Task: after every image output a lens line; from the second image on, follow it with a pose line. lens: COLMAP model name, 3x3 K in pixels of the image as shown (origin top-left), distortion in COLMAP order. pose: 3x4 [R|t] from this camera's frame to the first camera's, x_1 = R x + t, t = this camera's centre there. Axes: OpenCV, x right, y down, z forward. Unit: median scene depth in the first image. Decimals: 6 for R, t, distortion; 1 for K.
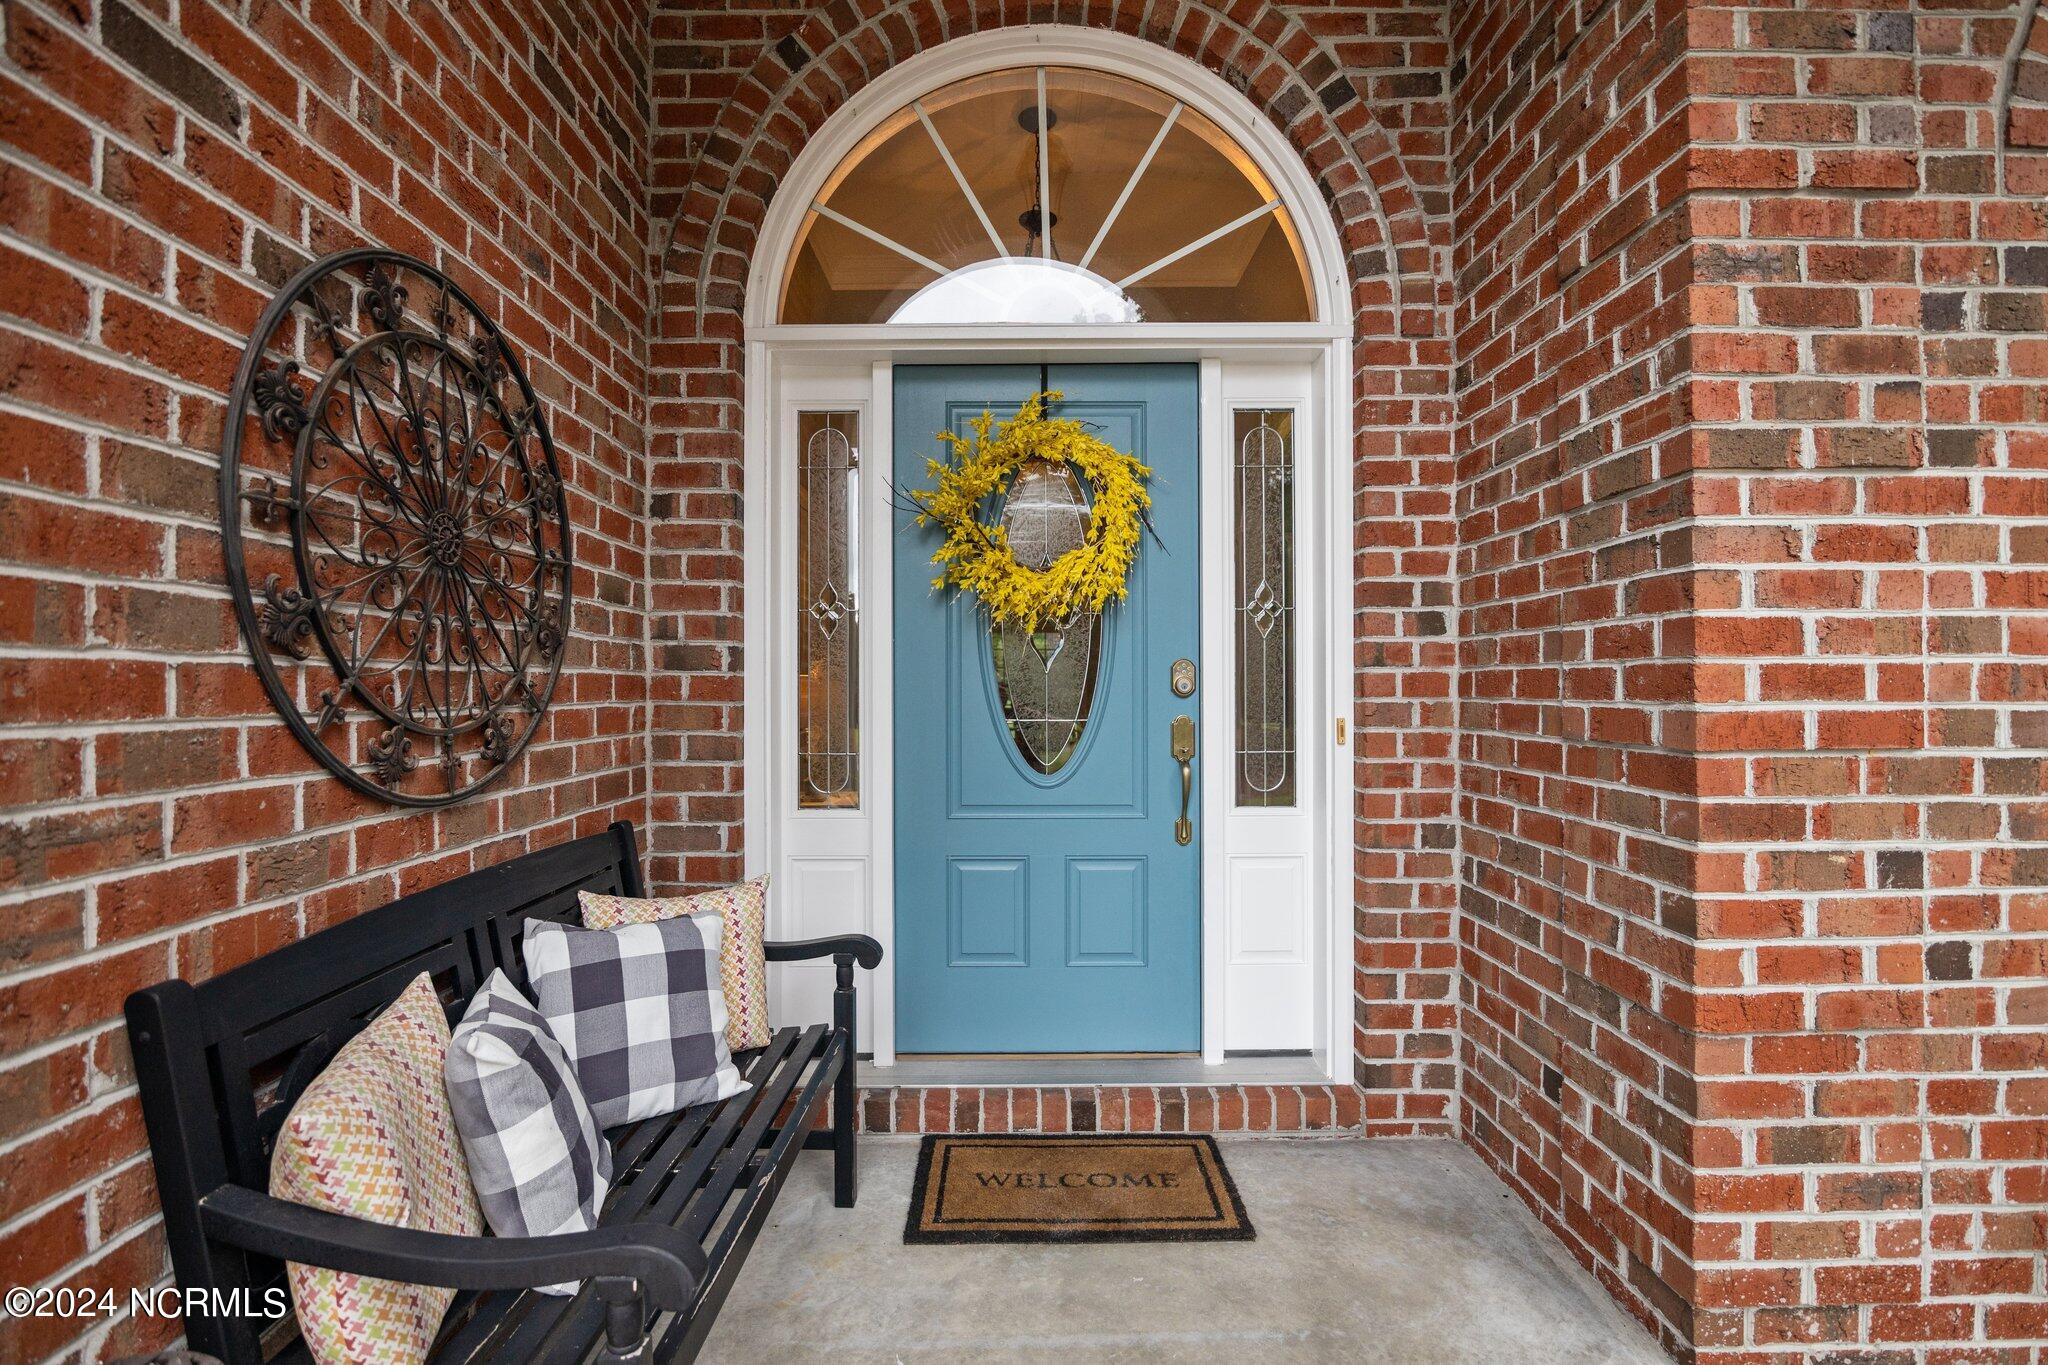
lens RADIAL K [[912.9, 0, 1032.9], [0, 912.9, 696.6], [0, 0, 1]] dist [-0.019792, 0.000176]
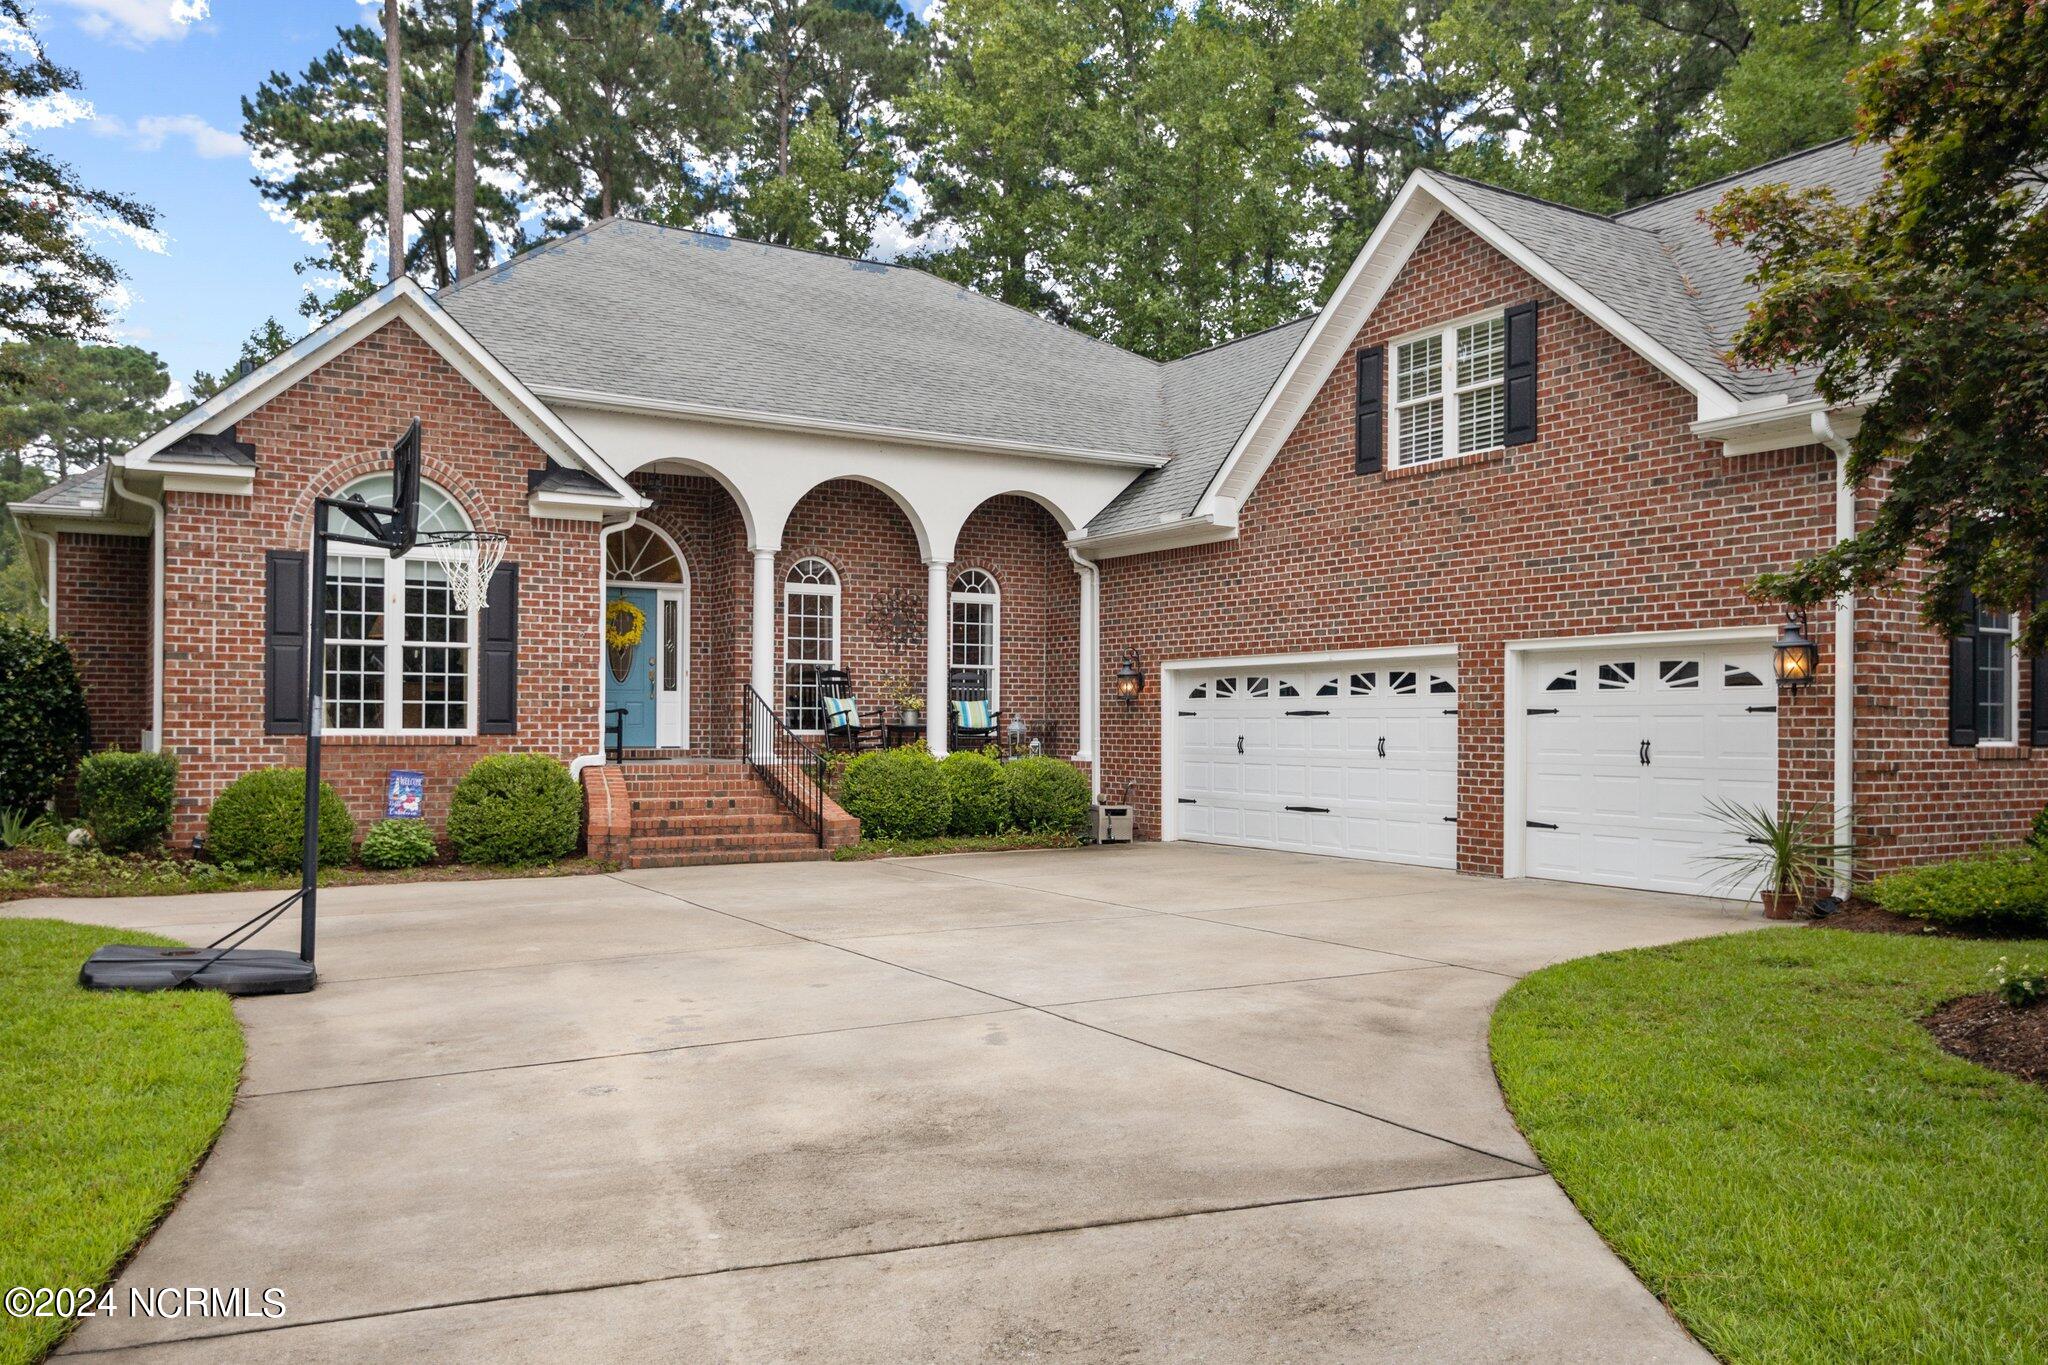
lens RADIAL K [[1616.8, 0, 1024.0], [0, 1616.8, 682.5], [0, 0, 1]] dist [-0.001928, -0.000328]
pose [[0.856532, 0.020604, 0.515682, -2.475724], [-0.001328, 0.999287, -0.037720, 0.399749], [-0.516092, 0.031623, 0.855949, -7.039367]]
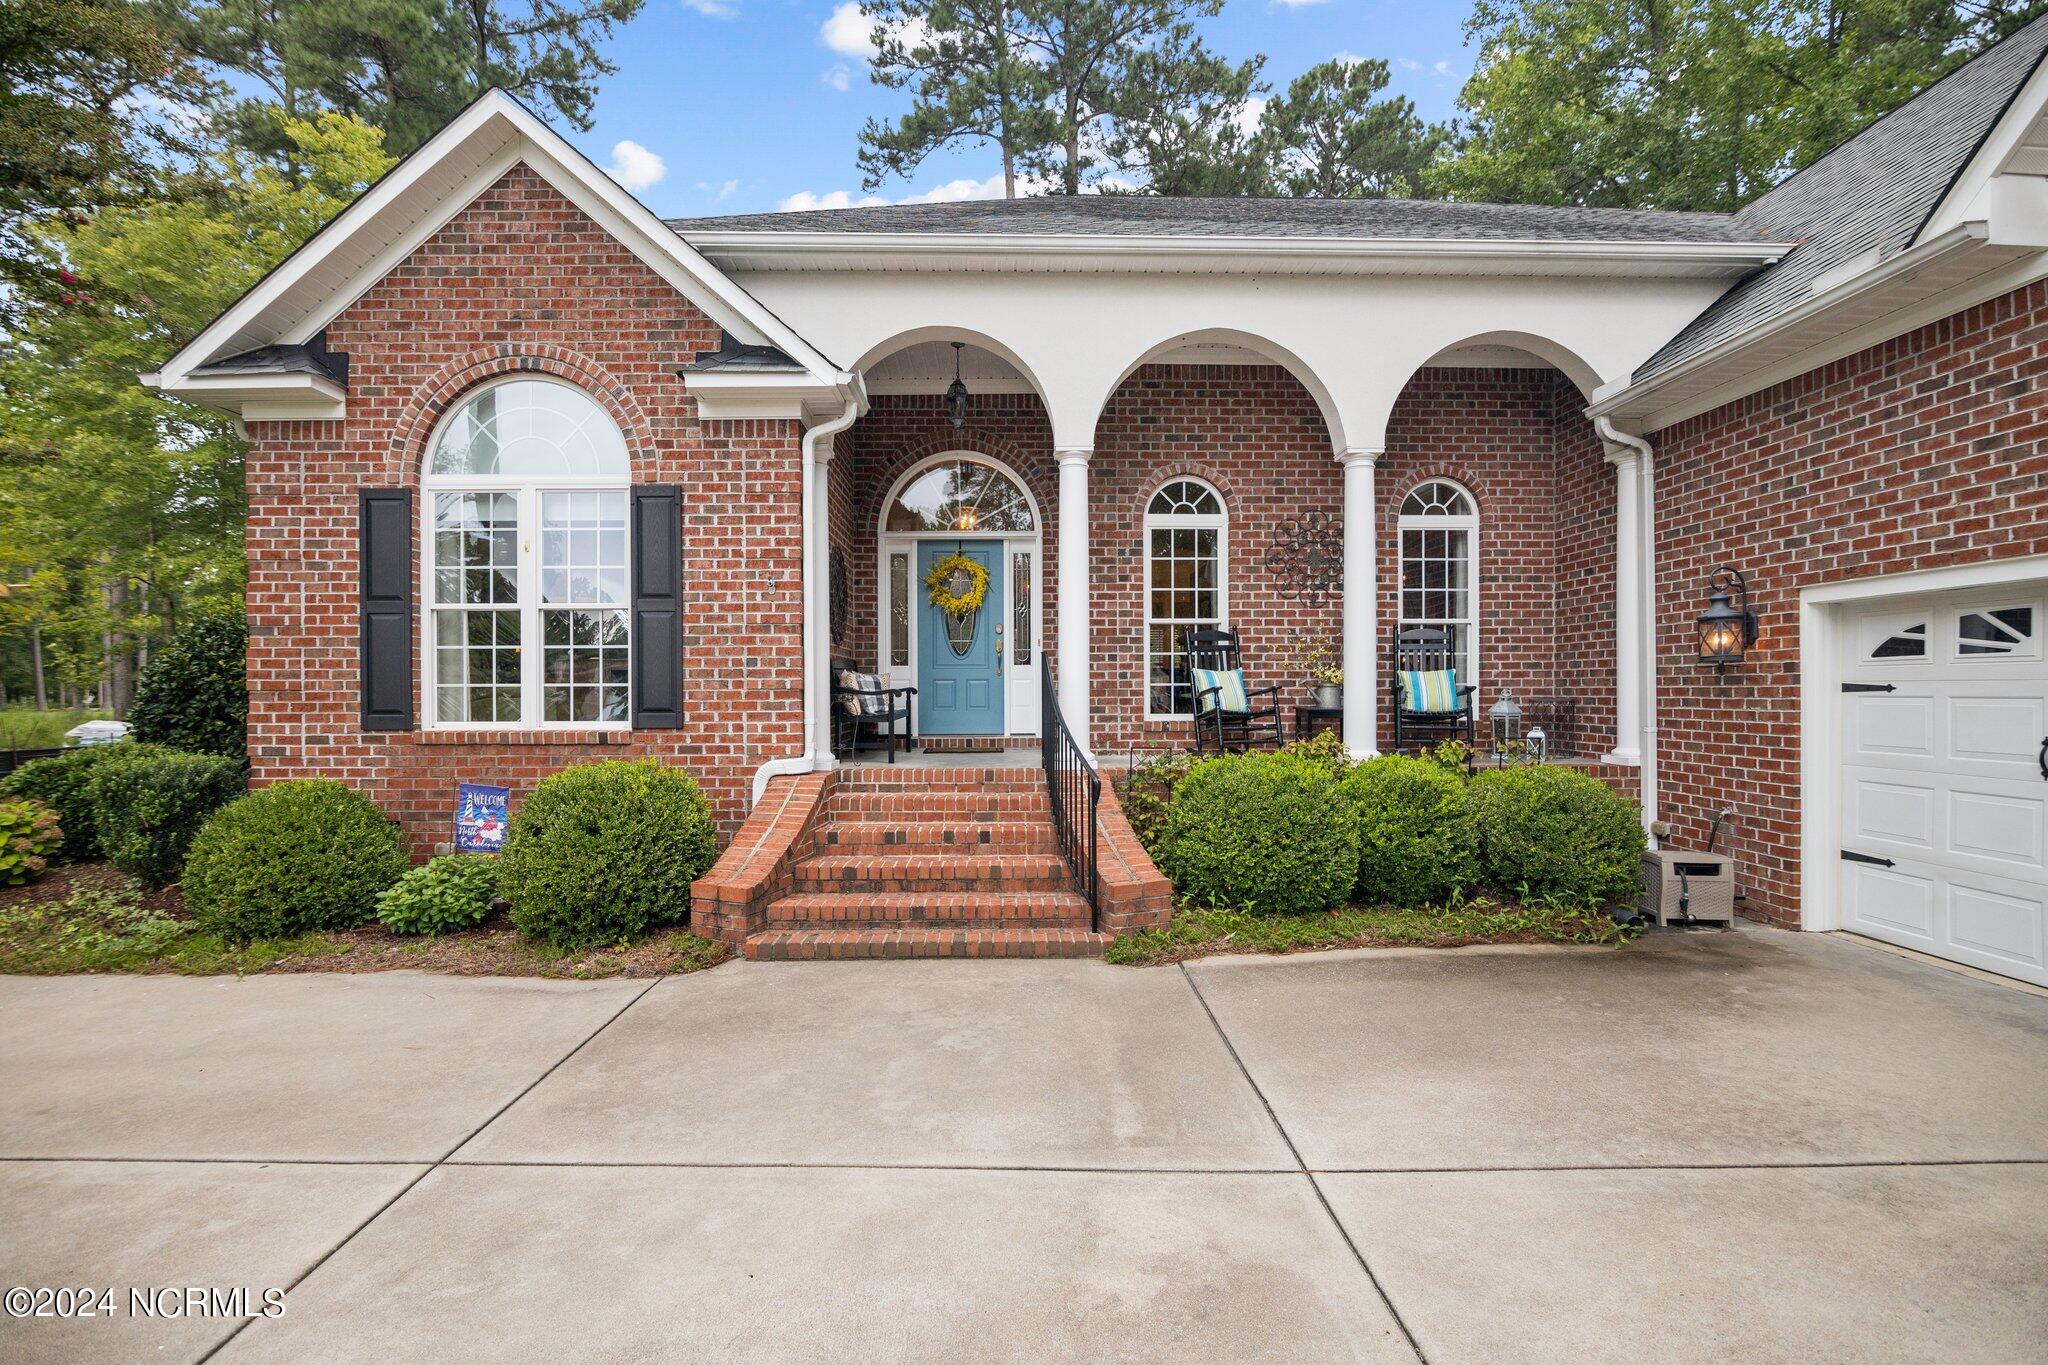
lens RADIAL K [[912.9, 0, 1032.9], [0, 912.9, 696.6], [0, 0, 1]] dist [-0.019792, 0.000176]
pose [[0.999853, -0.001206, 0.017118, 0.253482], [0.001278, 0.999990, -0.004216, 0.278990], [-0.017112, 0.004238, 0.999845, -2.755554]]
